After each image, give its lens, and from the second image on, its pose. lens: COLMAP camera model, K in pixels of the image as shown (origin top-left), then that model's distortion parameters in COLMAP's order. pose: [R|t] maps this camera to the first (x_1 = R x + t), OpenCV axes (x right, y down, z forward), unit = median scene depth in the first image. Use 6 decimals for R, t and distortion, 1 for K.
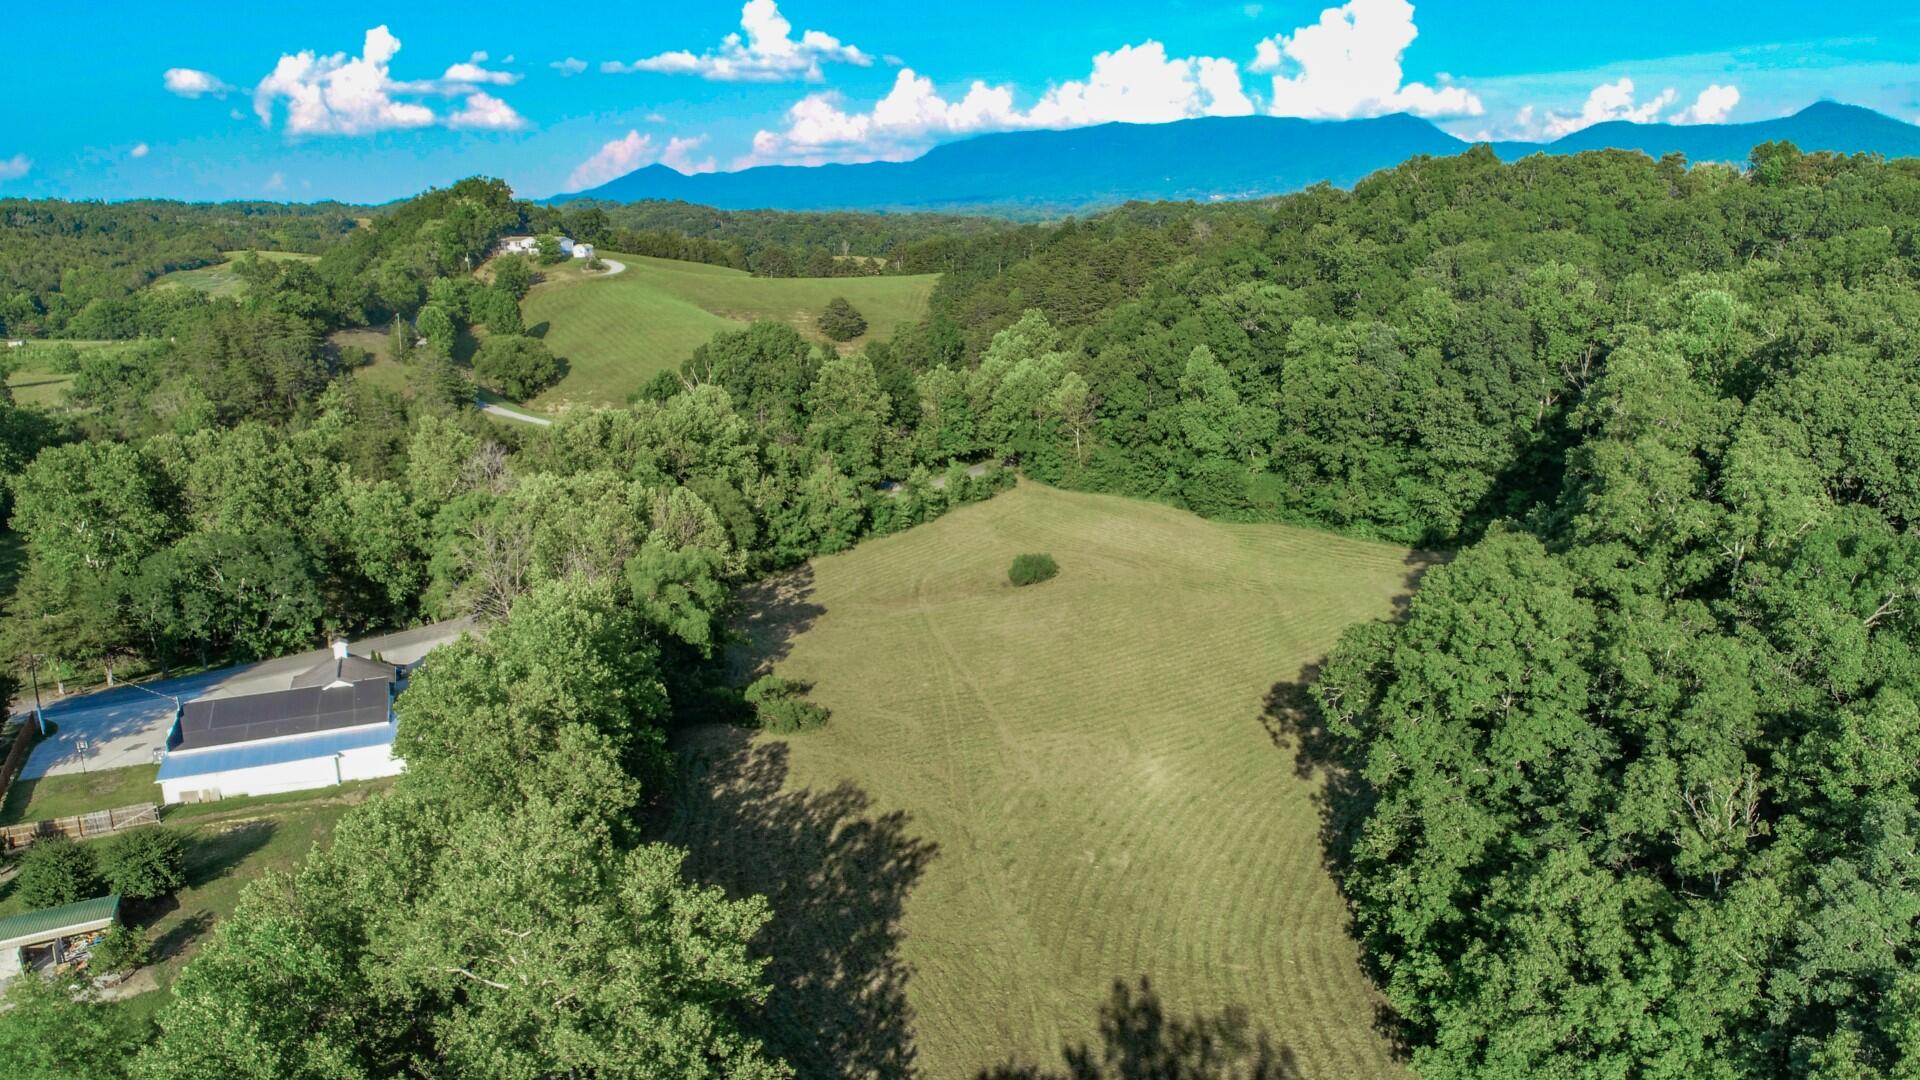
lens RADIAL K [[1279.0, 0, 952.4], [0, 1279.0, 544.4], [0, 0, 1]] dist [-0.002641, -0.002861]
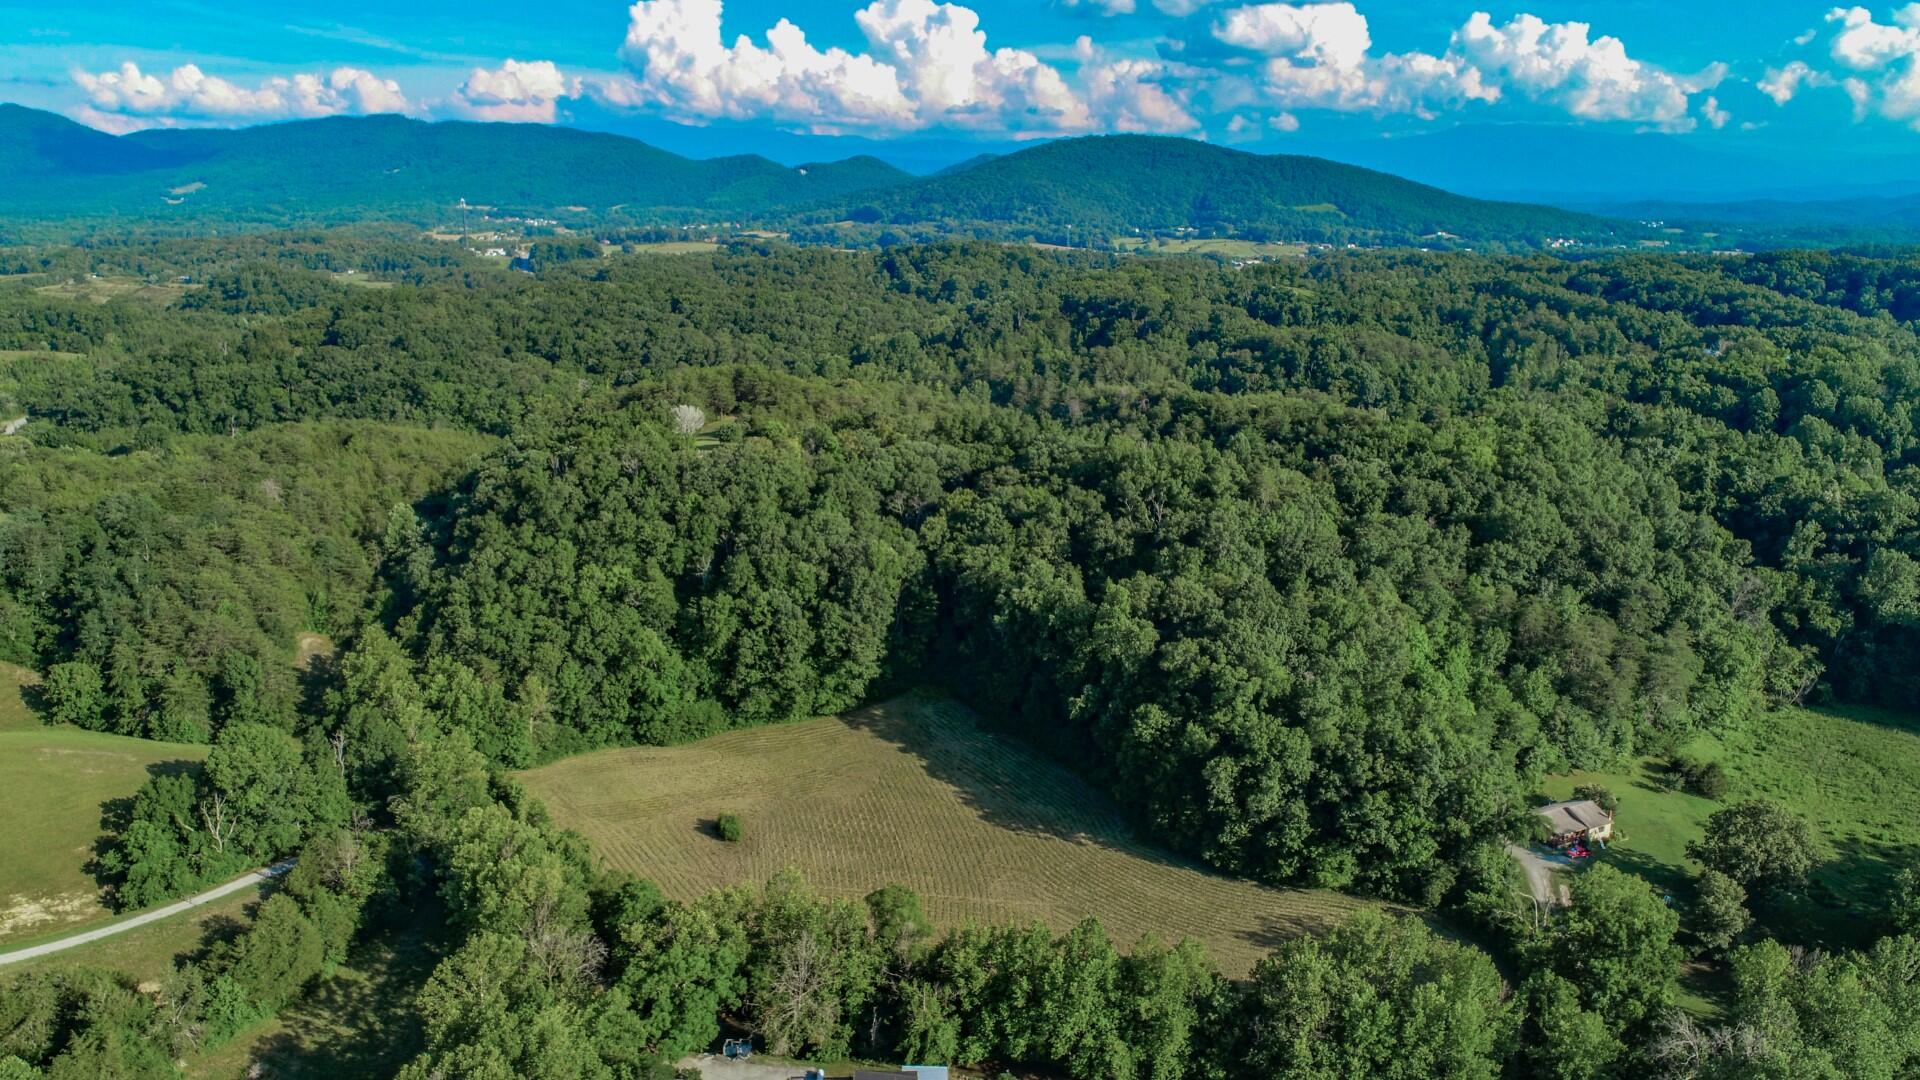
lens RADIAL K [[1279.0, 0, 952.4], [0, 1279.0, 544.4], [0, 0, 1]] dist [-0.002641, -0.002861]
pose [[0.359785, -0.239011, 0.901903, -2.320492], [0.236087, 0.958497, 0.159830, -0.988306], [-0.902672, 0.155423, 0.401281, 0.351687]]
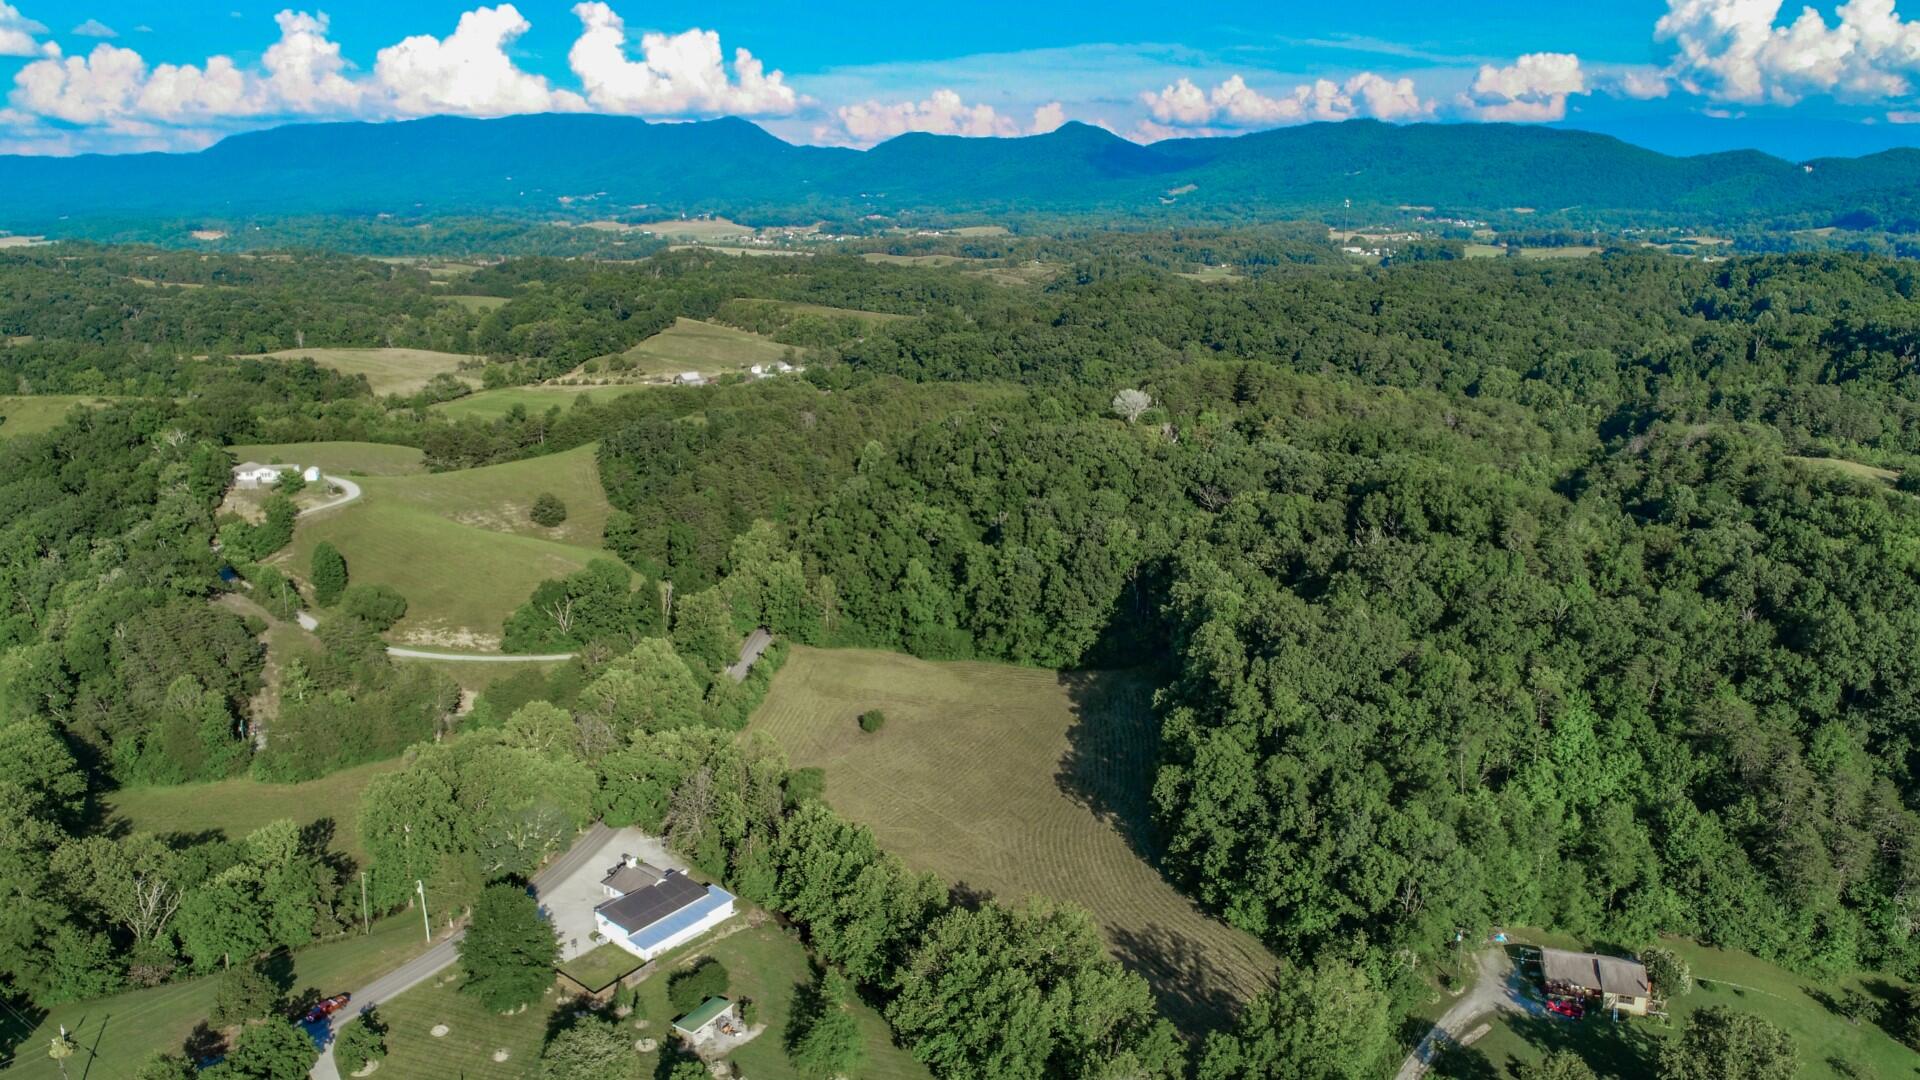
lens RADIAL K [[1279.0, 0, 952.4], [0, 1279.0, 544.4], [0, 0, 1]] dist [-0.002641, -0.002861]
pose [[0.882745, -0.116999, 0.455052, -1.310514], [0.114547, 0.992867, 0.033071, -0.569187], [-0.455676, 0.022931, 0.889851, -1.269470]]
